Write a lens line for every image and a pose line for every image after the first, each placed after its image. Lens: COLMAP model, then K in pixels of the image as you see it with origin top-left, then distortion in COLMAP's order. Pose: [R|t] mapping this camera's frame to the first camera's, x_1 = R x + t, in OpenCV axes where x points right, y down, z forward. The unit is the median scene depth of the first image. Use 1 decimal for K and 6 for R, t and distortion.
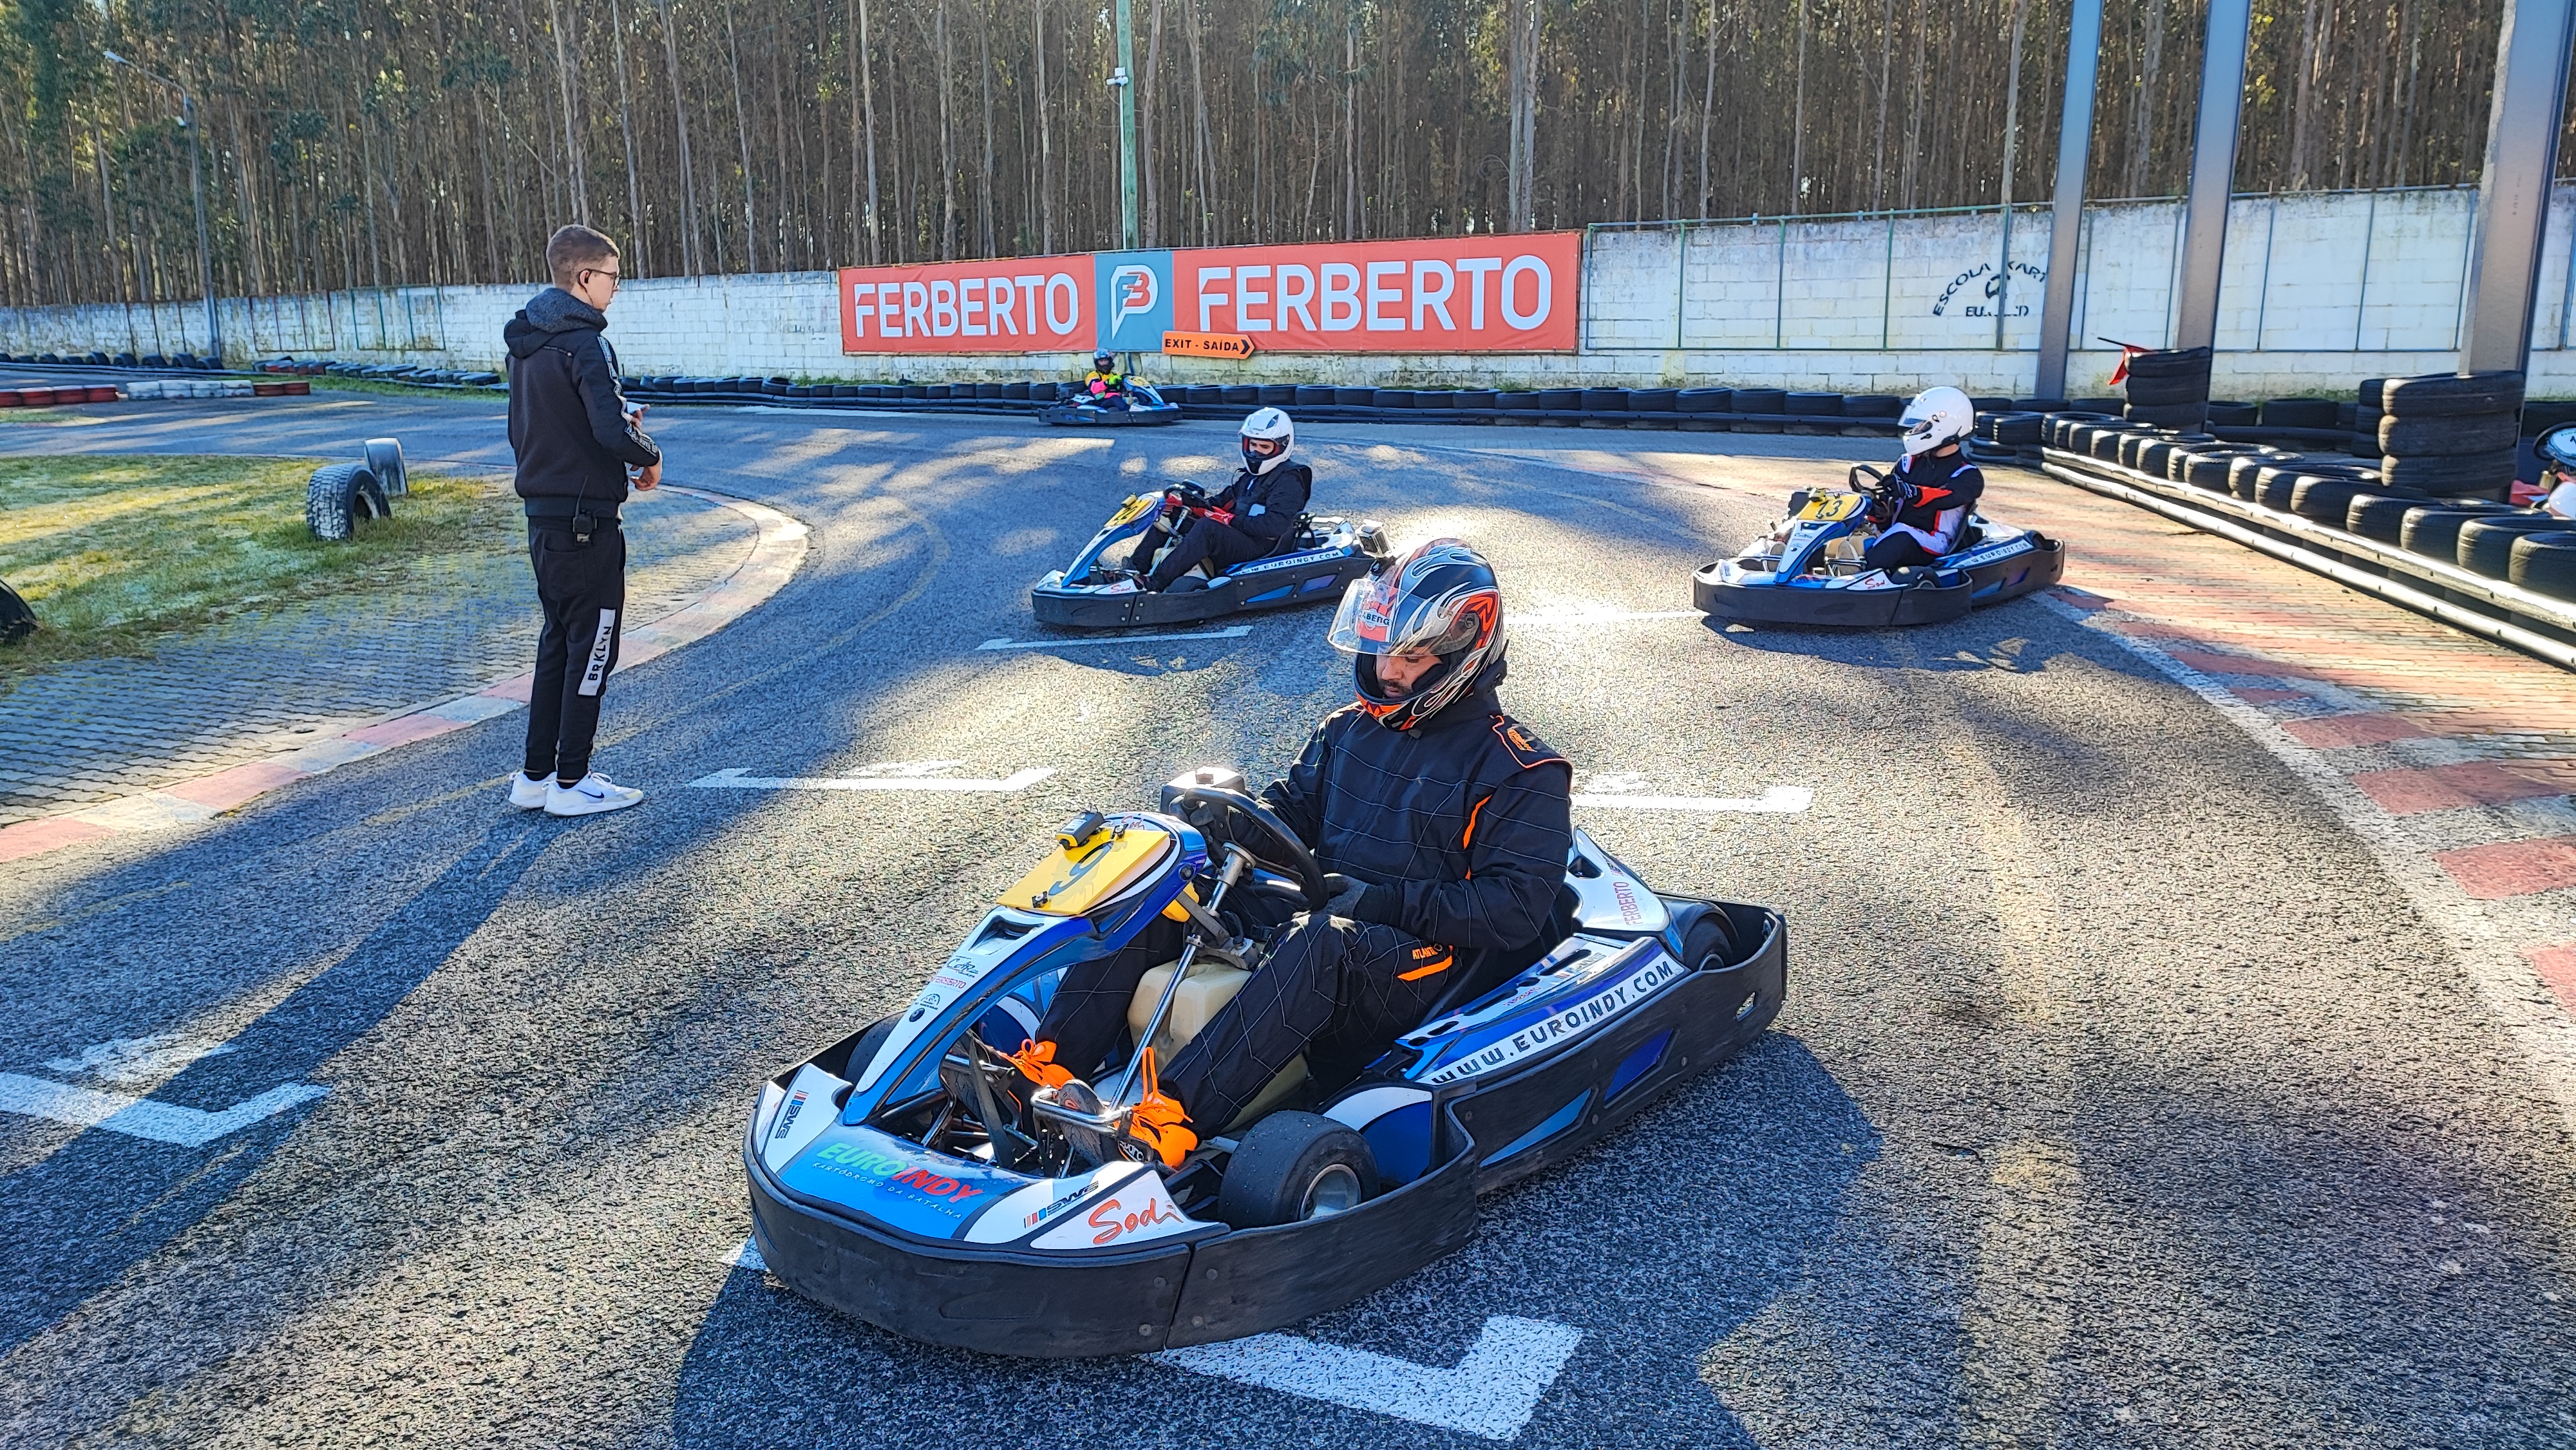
lens RADIAL K [[1838.0, 0, 1329.4], [0, 1838.0, 687.8], [0, 0, 1]] dist [0.060764, -0.070445]
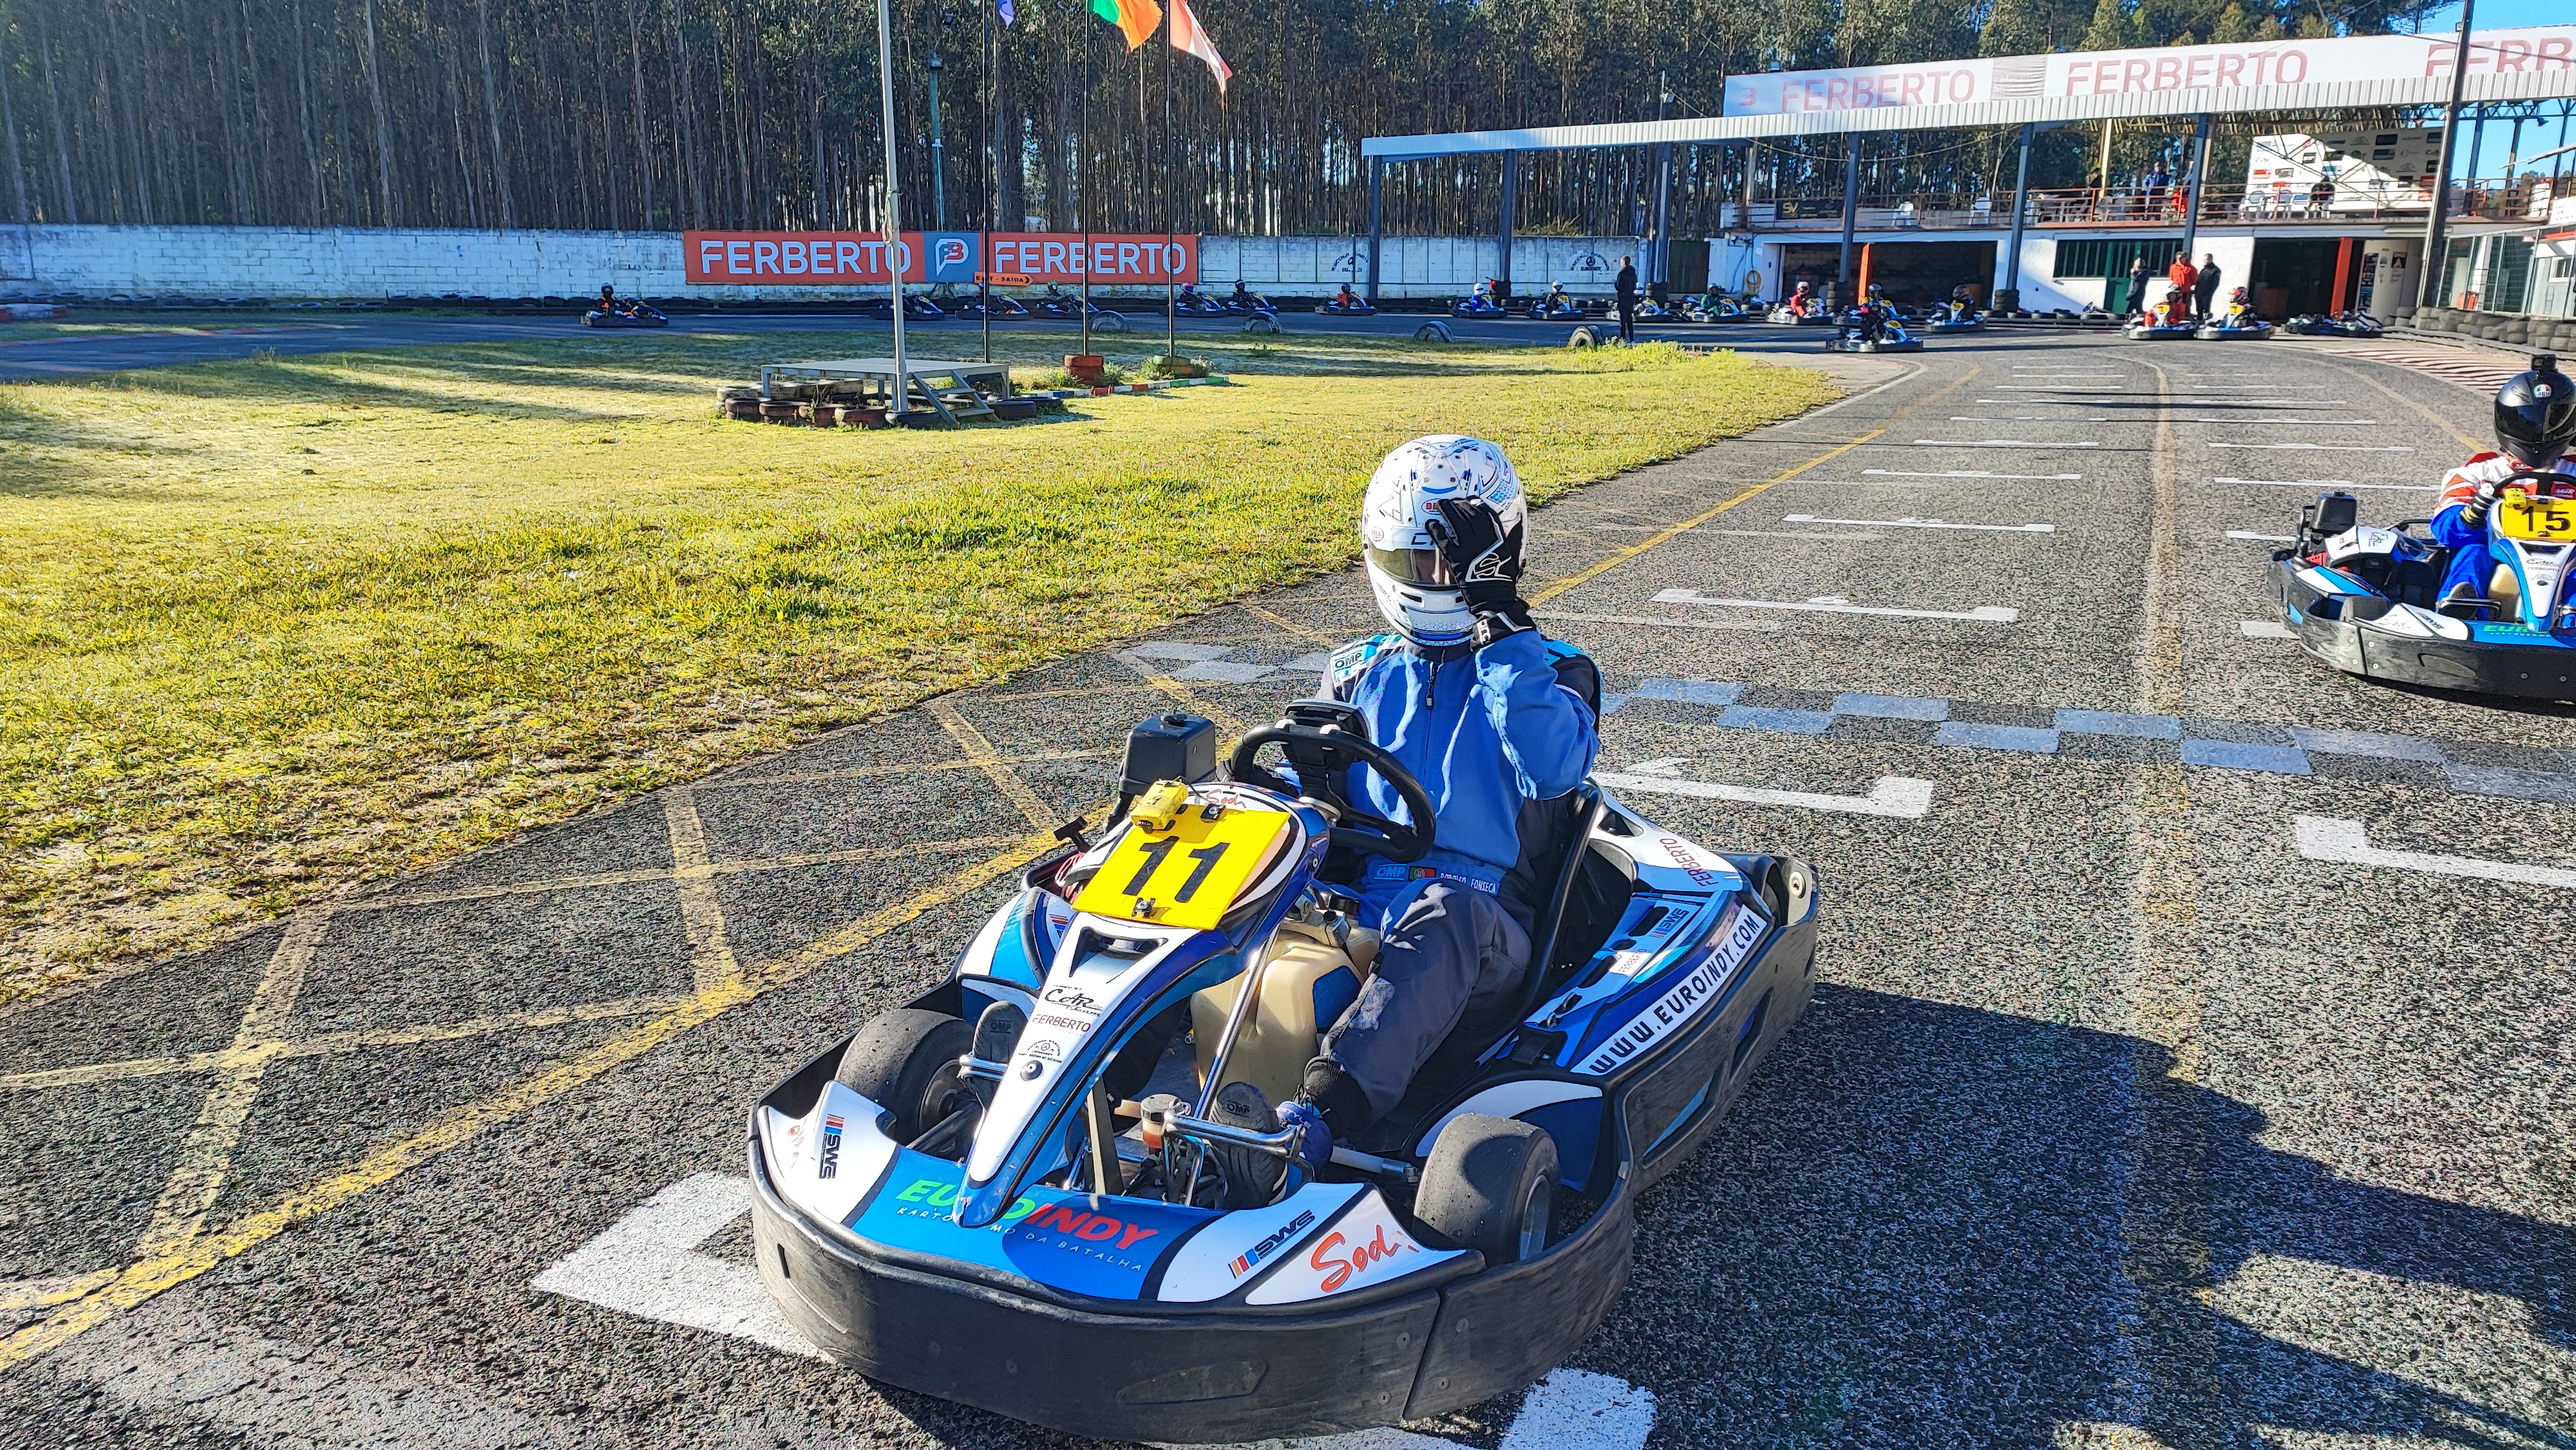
lens RADIAL K [[1838.0, 0, 1303.0], [0, 1838.0, 652.9], [0, 0, 1]] dist [0.060764, -0.070445]
pose [[0.543483, -0.156439, 0.824714, -1.721195], [0.155449, 0.984244, 0.084260, 0.107831], [-0.824901, 0.082407, 0.559238, -0.413657]]
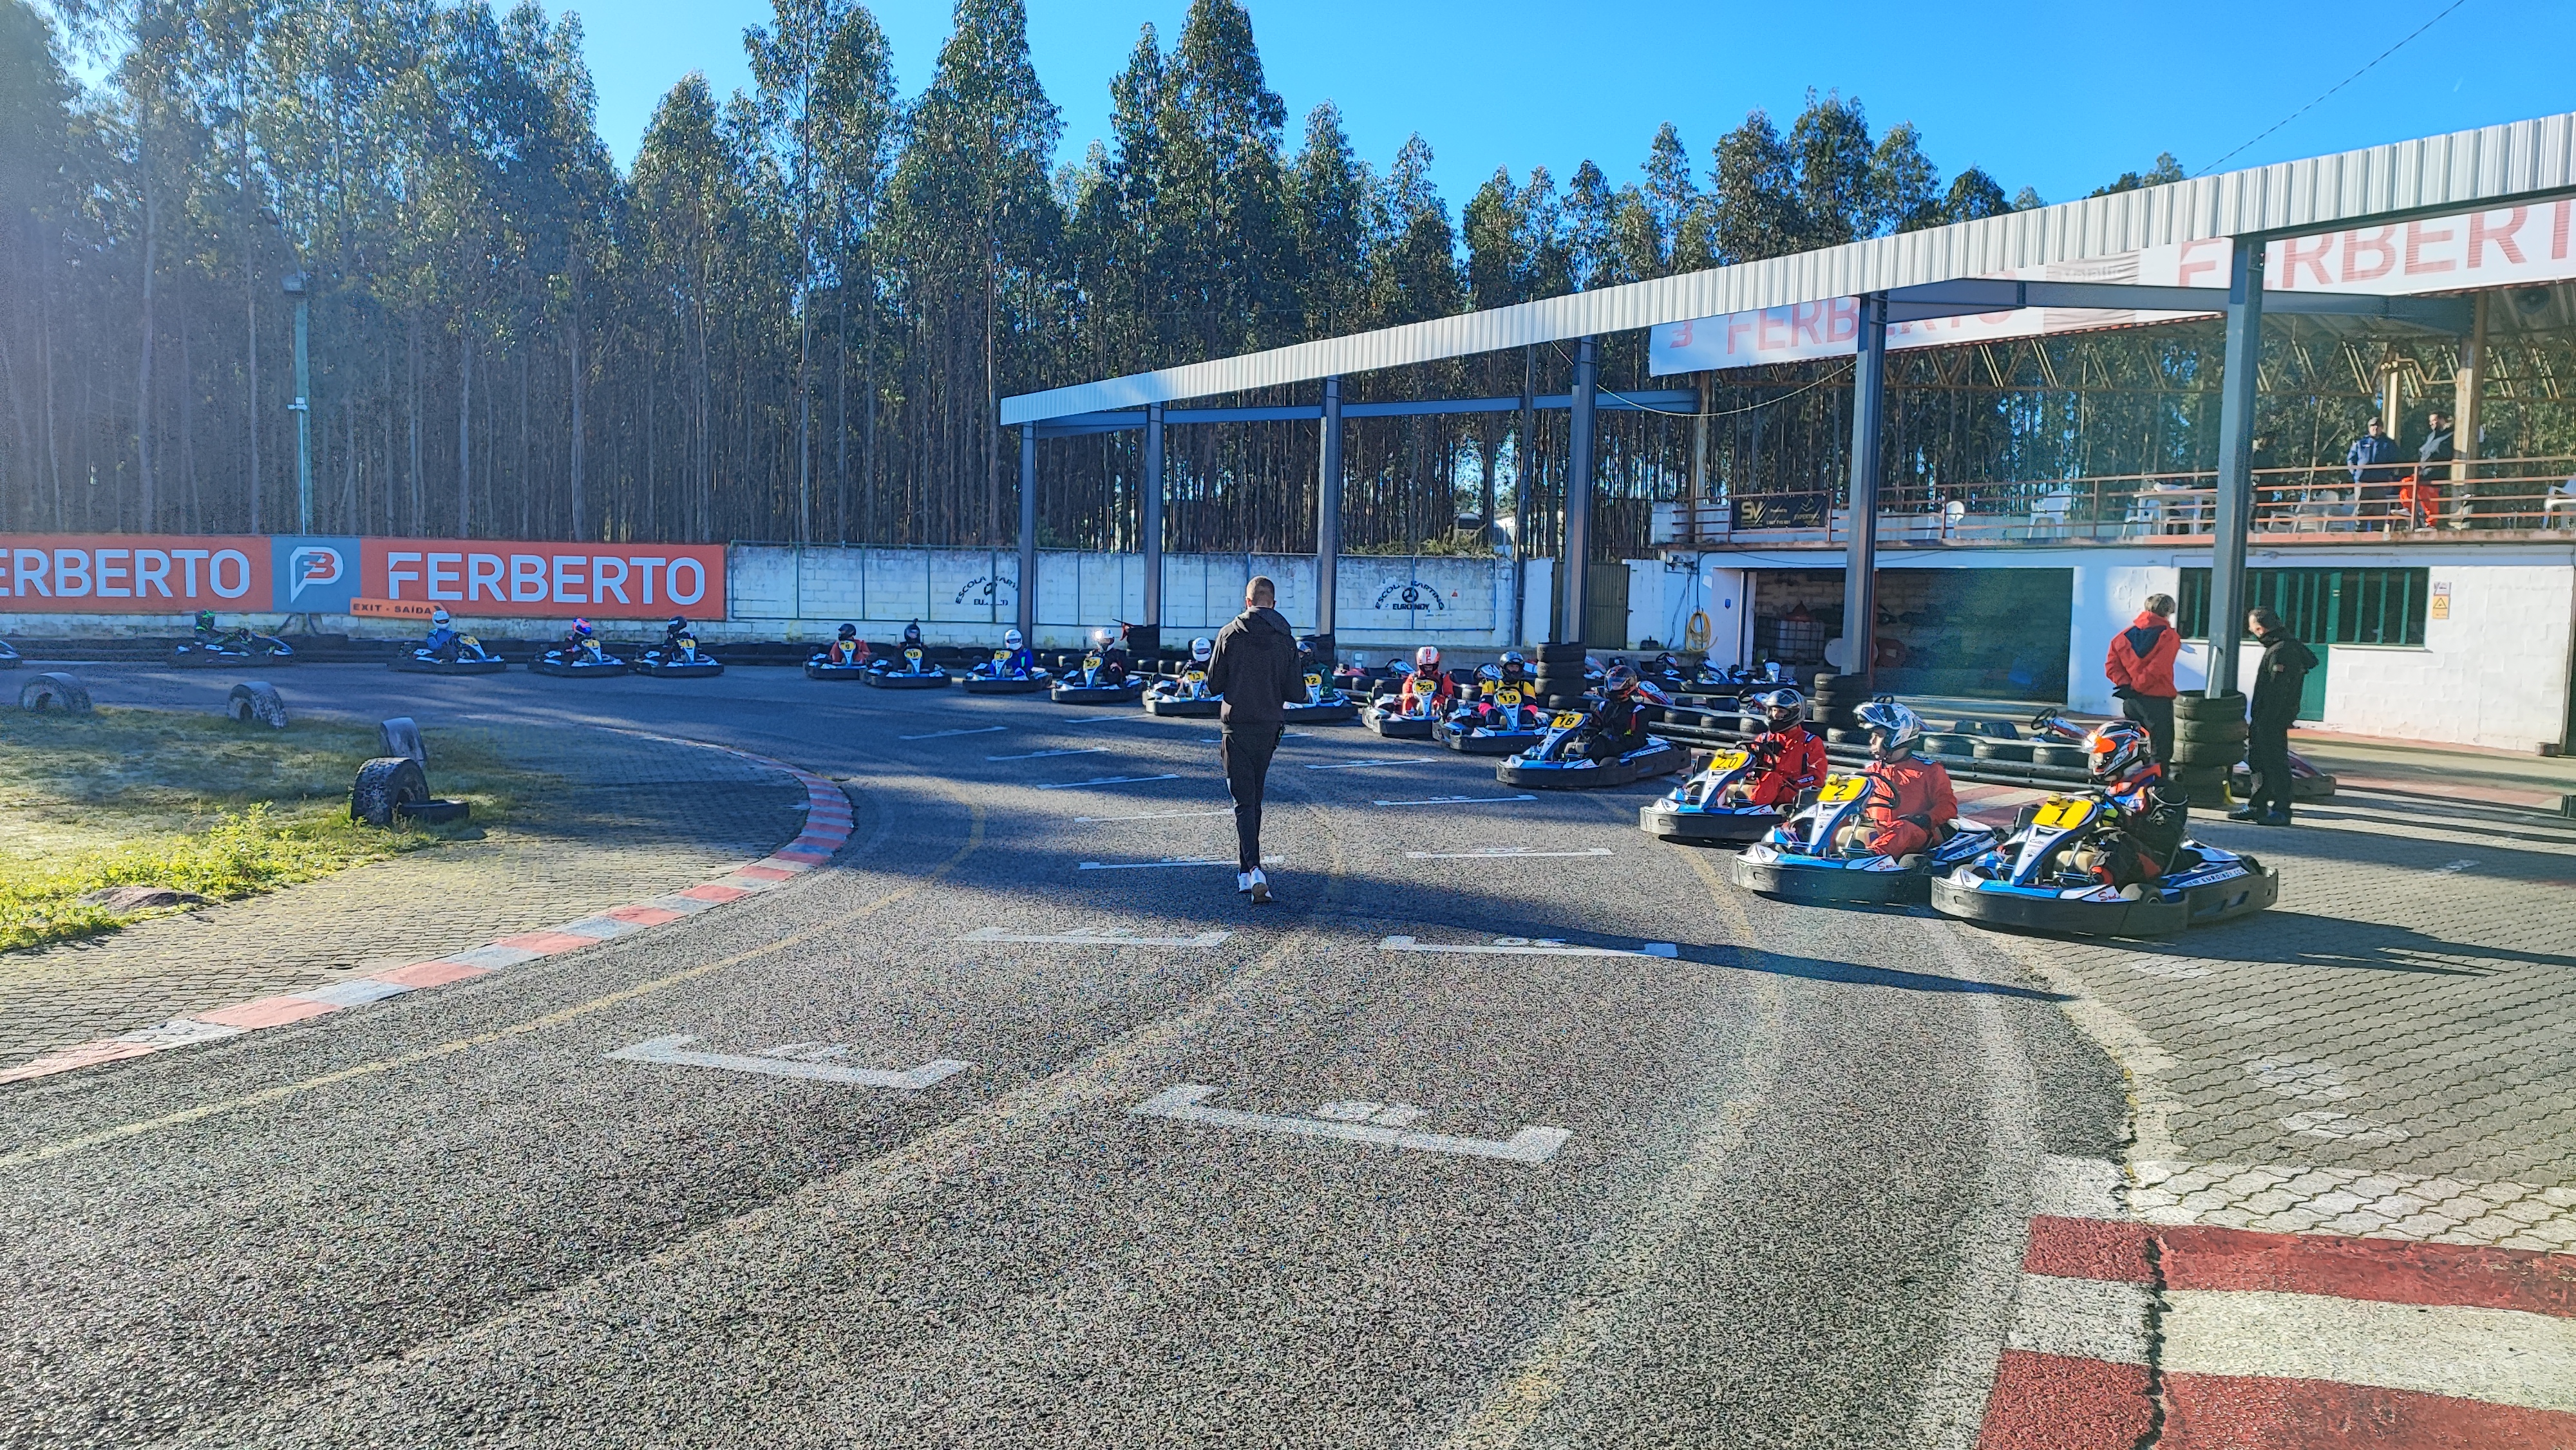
lens RADIAL K [[1838.0, 0, 1277.4], [0, 1838.0, 740.5], [0, 0, 1]] dist [0.060764, -0.070445]
pose [[0.726768, -0.032061, 0.686134, -0.548155], [0.110815, 0.991298, -0.071058, 0.075761], [-0.677885, 0.127677, 0.723996, -0.400425]]
